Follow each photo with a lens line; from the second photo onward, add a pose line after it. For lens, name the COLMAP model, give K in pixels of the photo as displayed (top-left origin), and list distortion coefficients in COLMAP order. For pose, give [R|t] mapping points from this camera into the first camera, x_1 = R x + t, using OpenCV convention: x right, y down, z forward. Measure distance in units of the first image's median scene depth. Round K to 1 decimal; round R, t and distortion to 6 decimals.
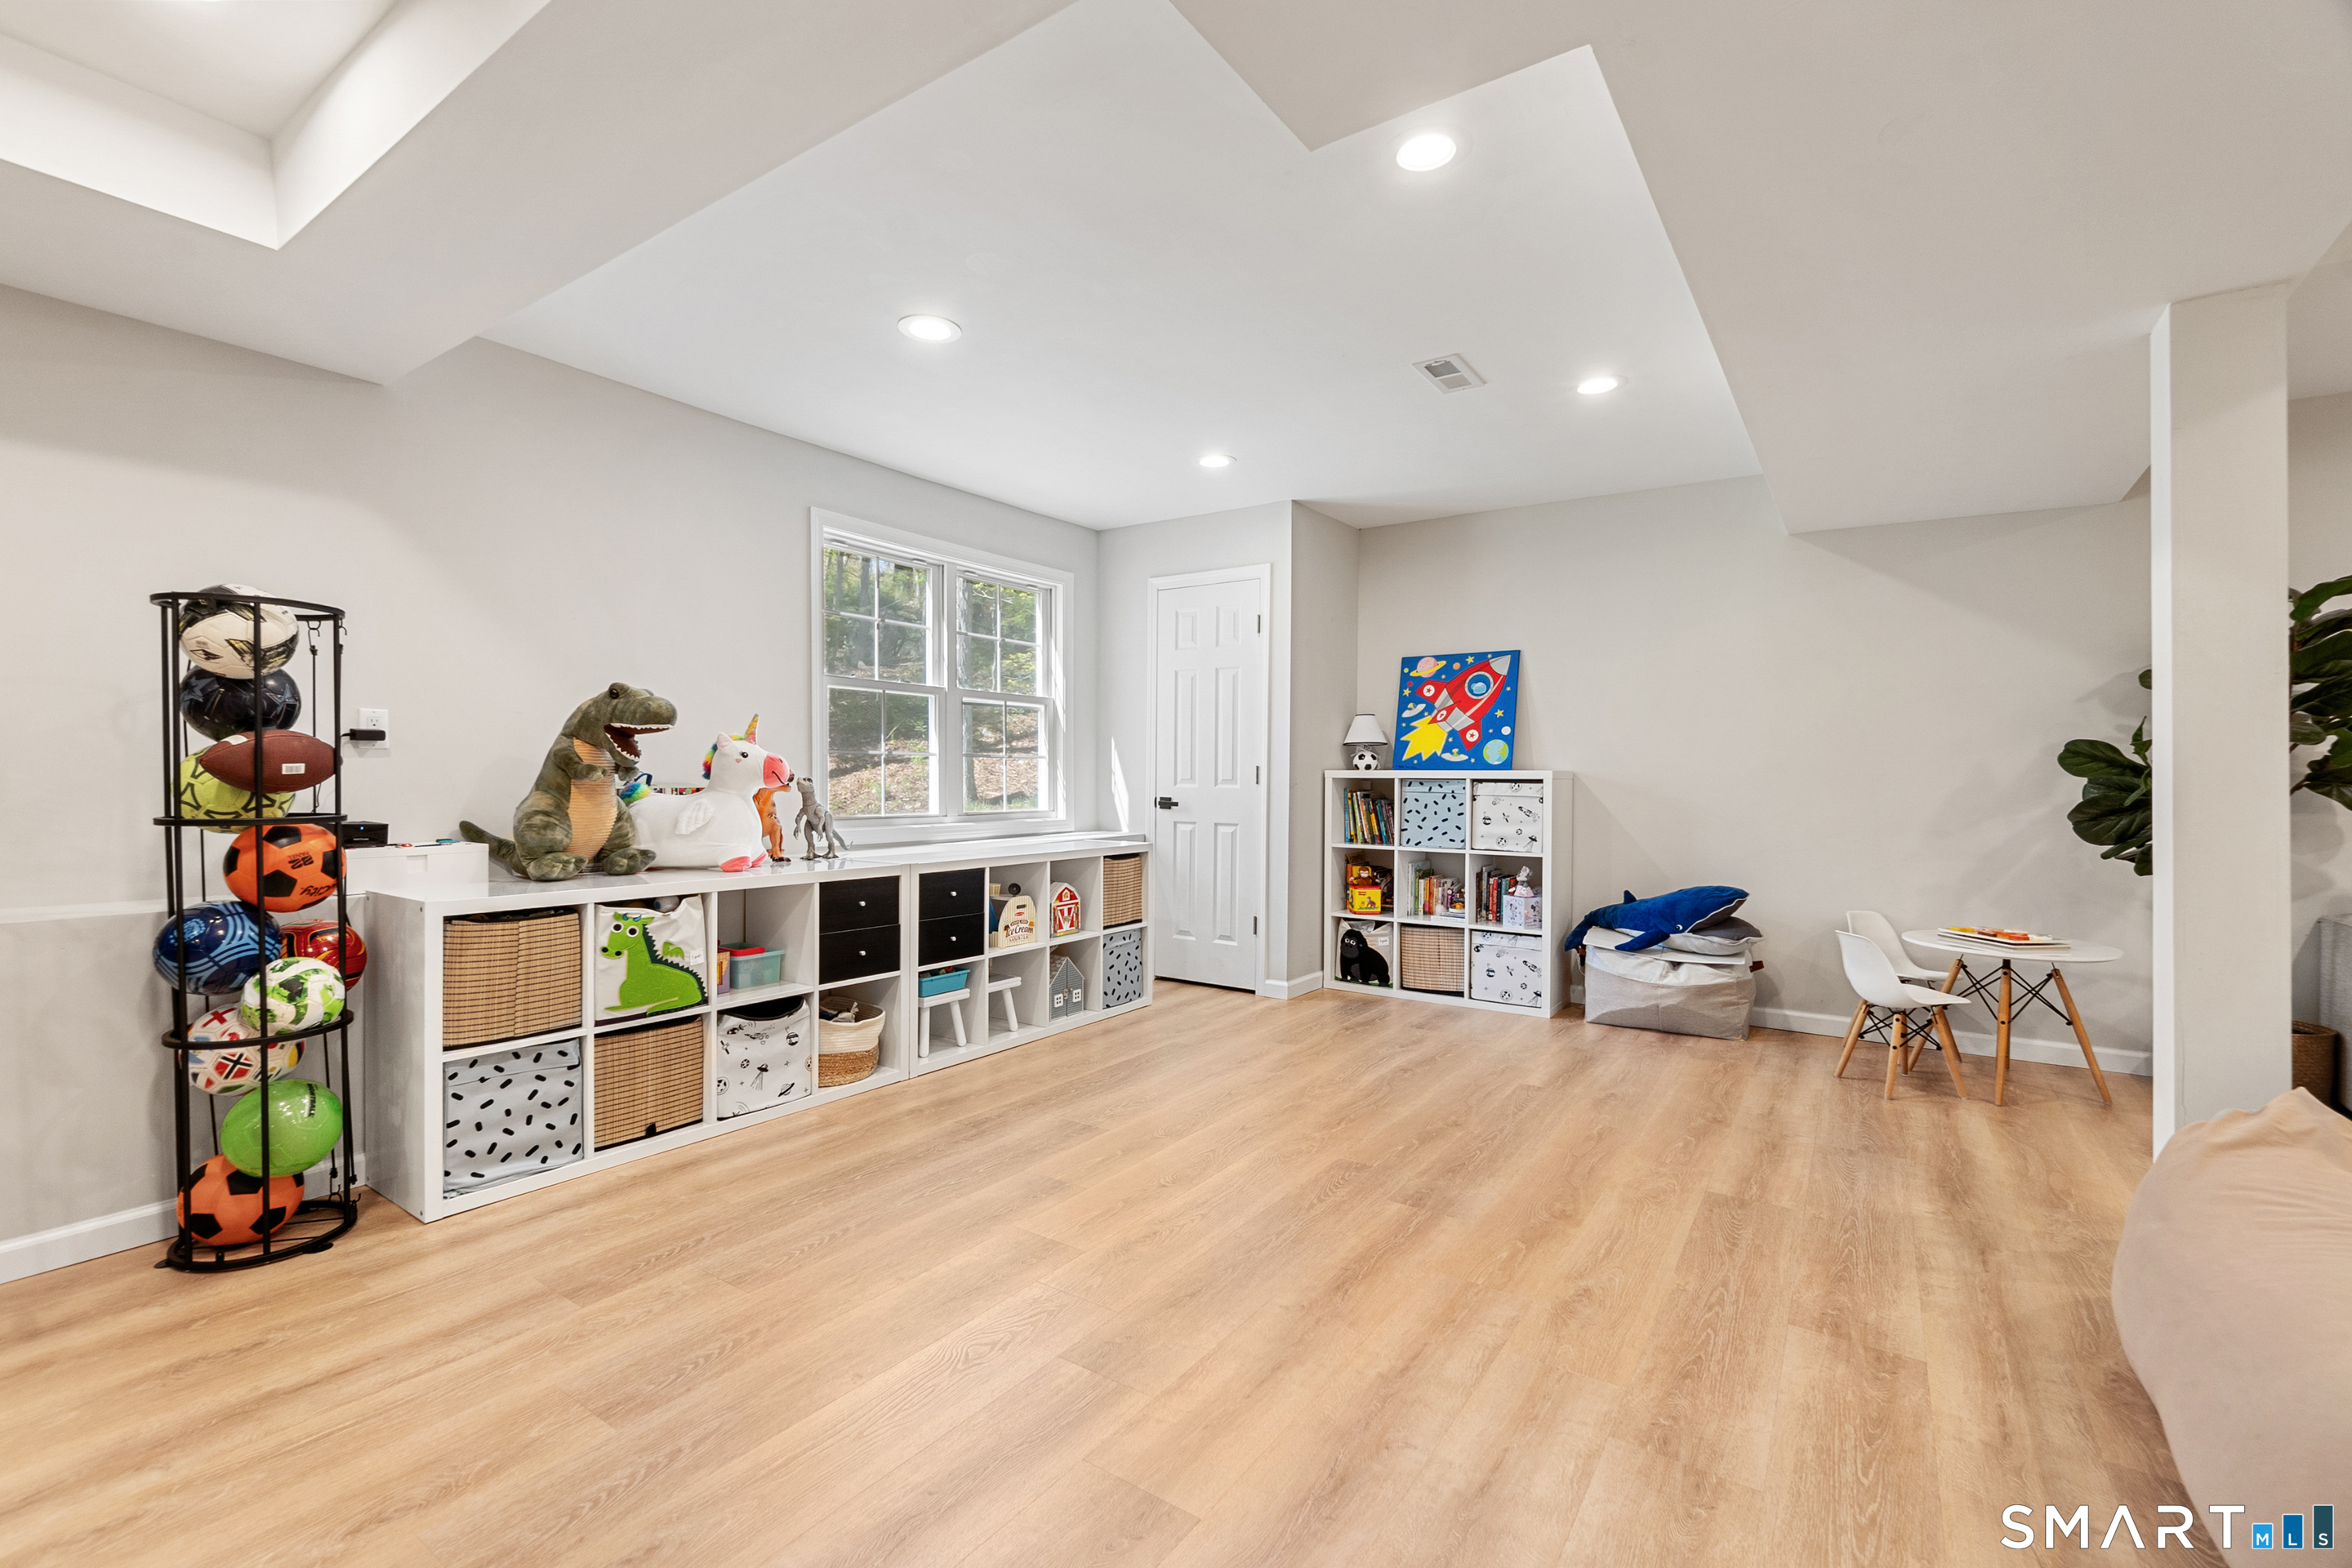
lens RADIAL K [[1042.7, 0, 1176.3], [0, 1042.7, 787.1], [0, 0, 1]] dist [-0.003887, 0.000469]
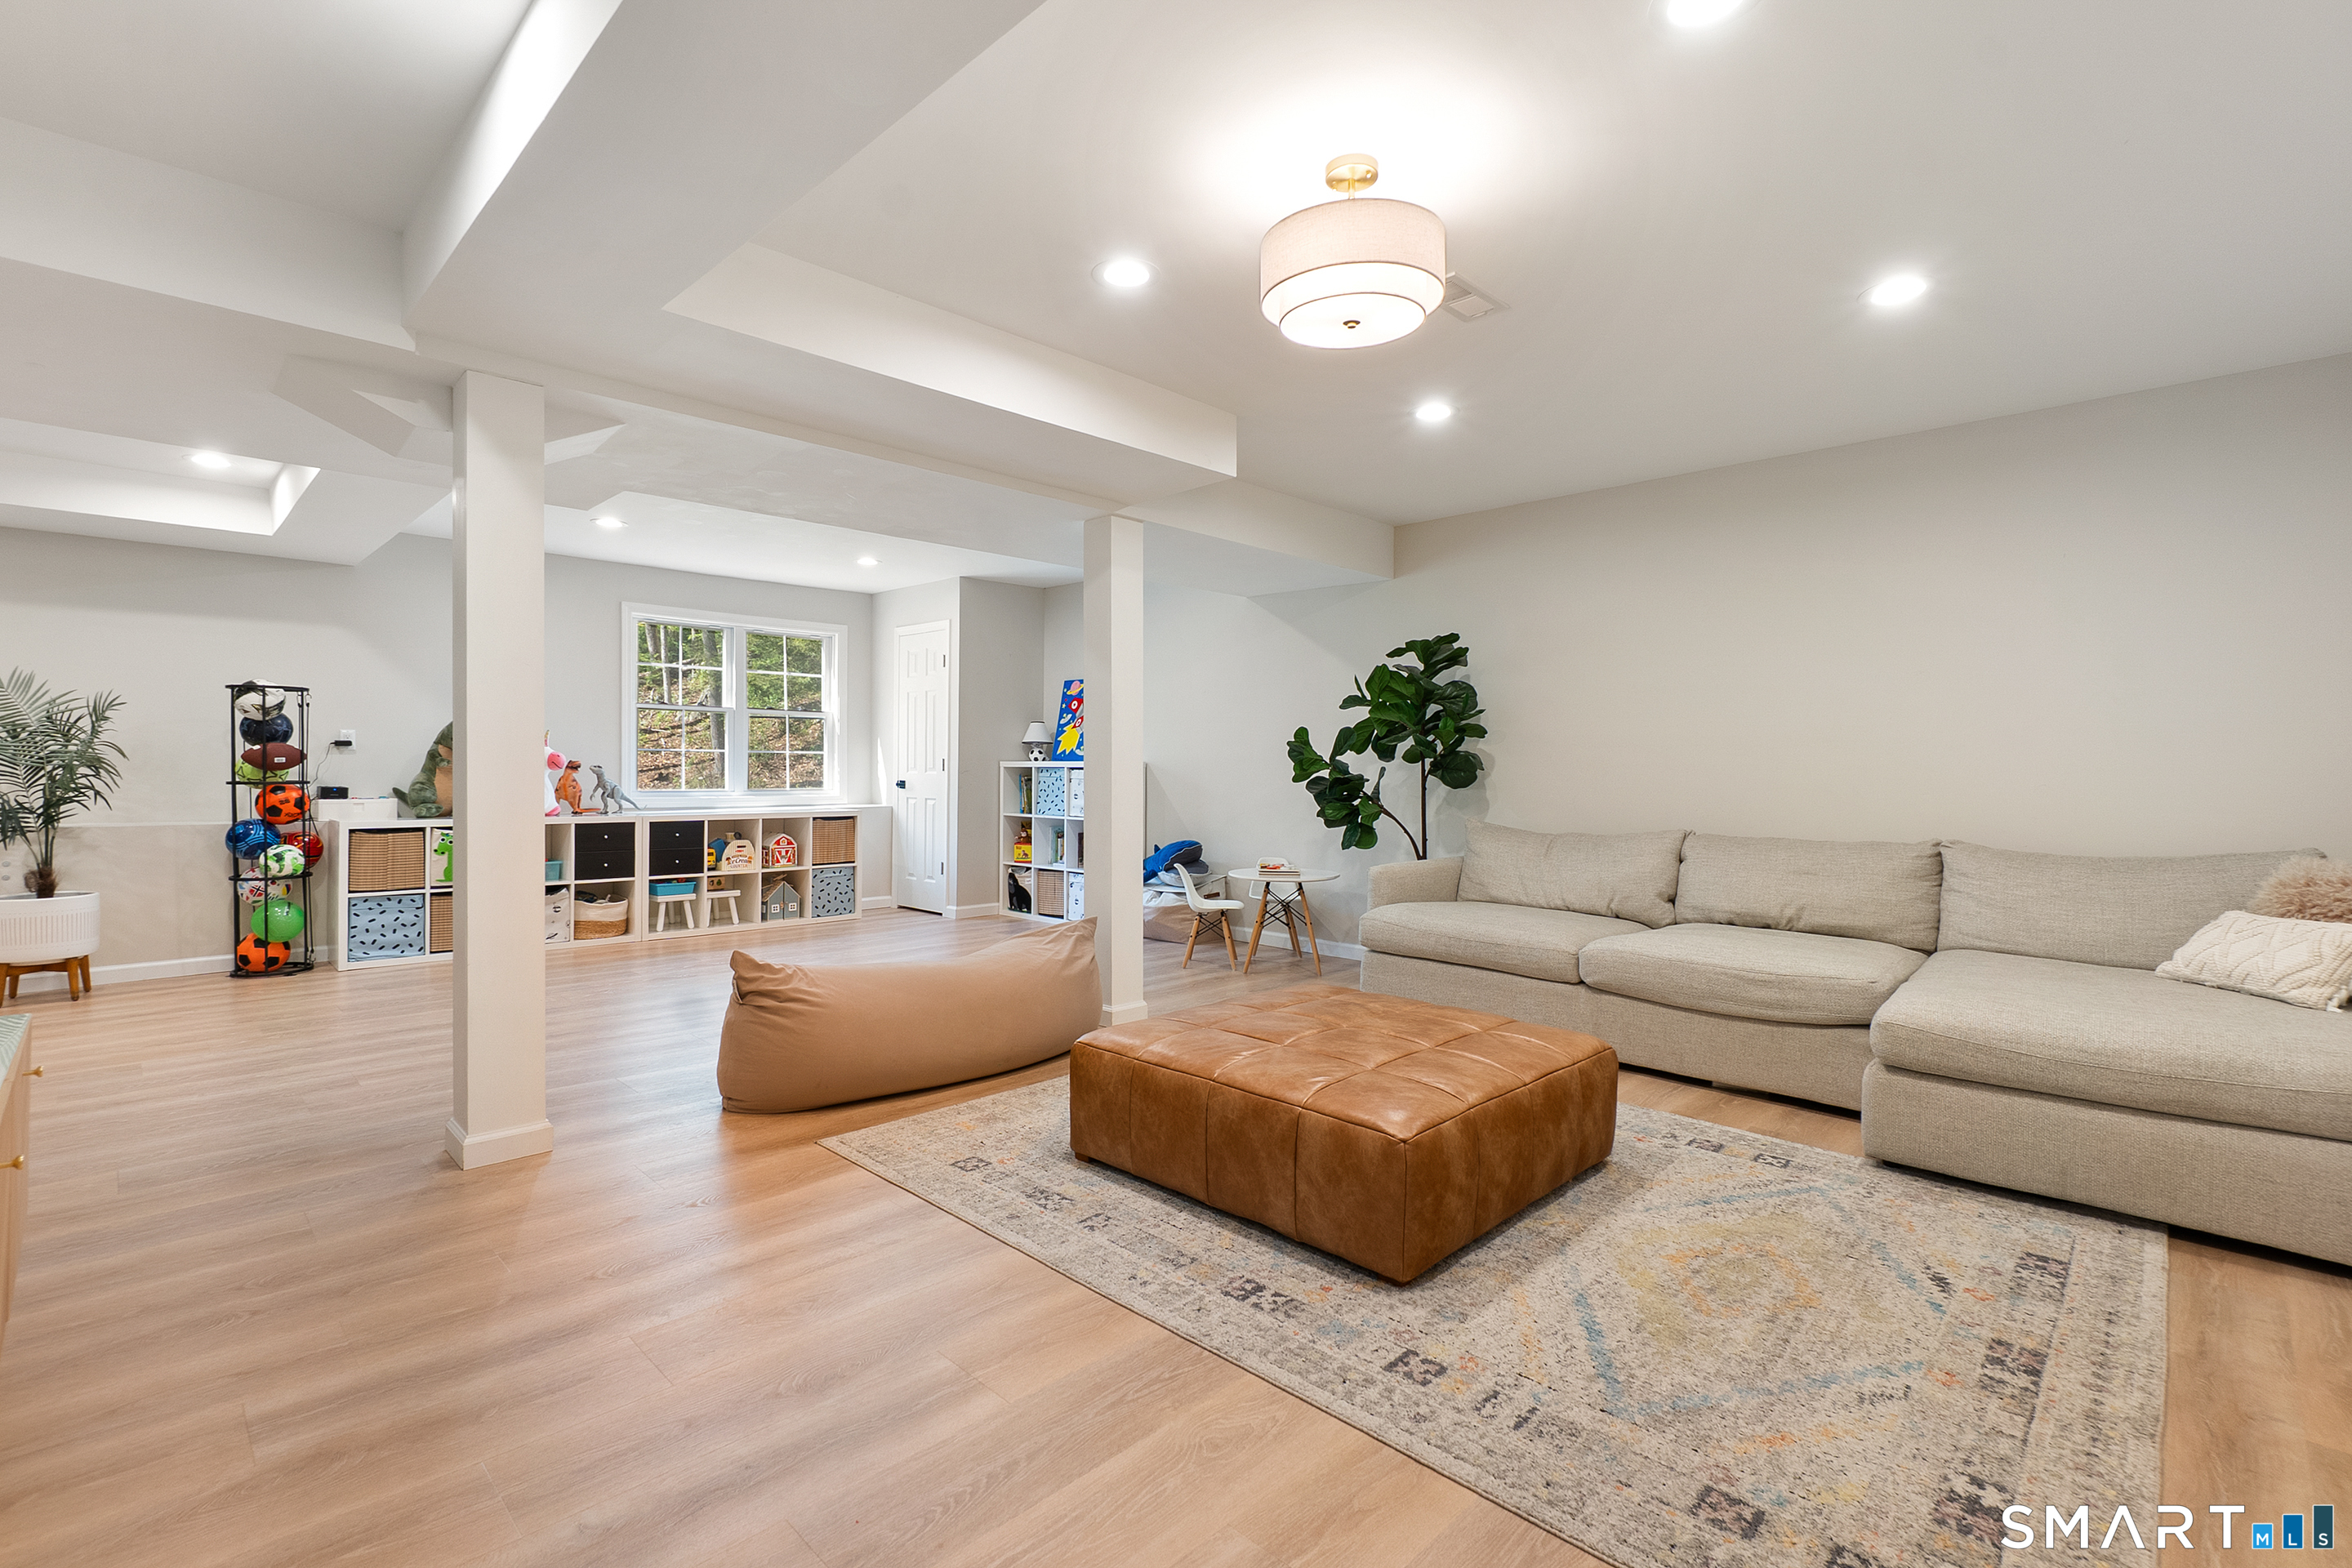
lens RADIAL K [[1042.7, 0, 1125.3], [0, 1042.7, 768.8], [0, 0, 1]] dist [-0.003887, 0.000469]
pose [[0.982617, -0.000407, -0.185643, 1.110859], [-0.001873, 0.999925, -0.012109, 0.020515], [0.185634, 0.012247, 0.982543, -0.710678]]
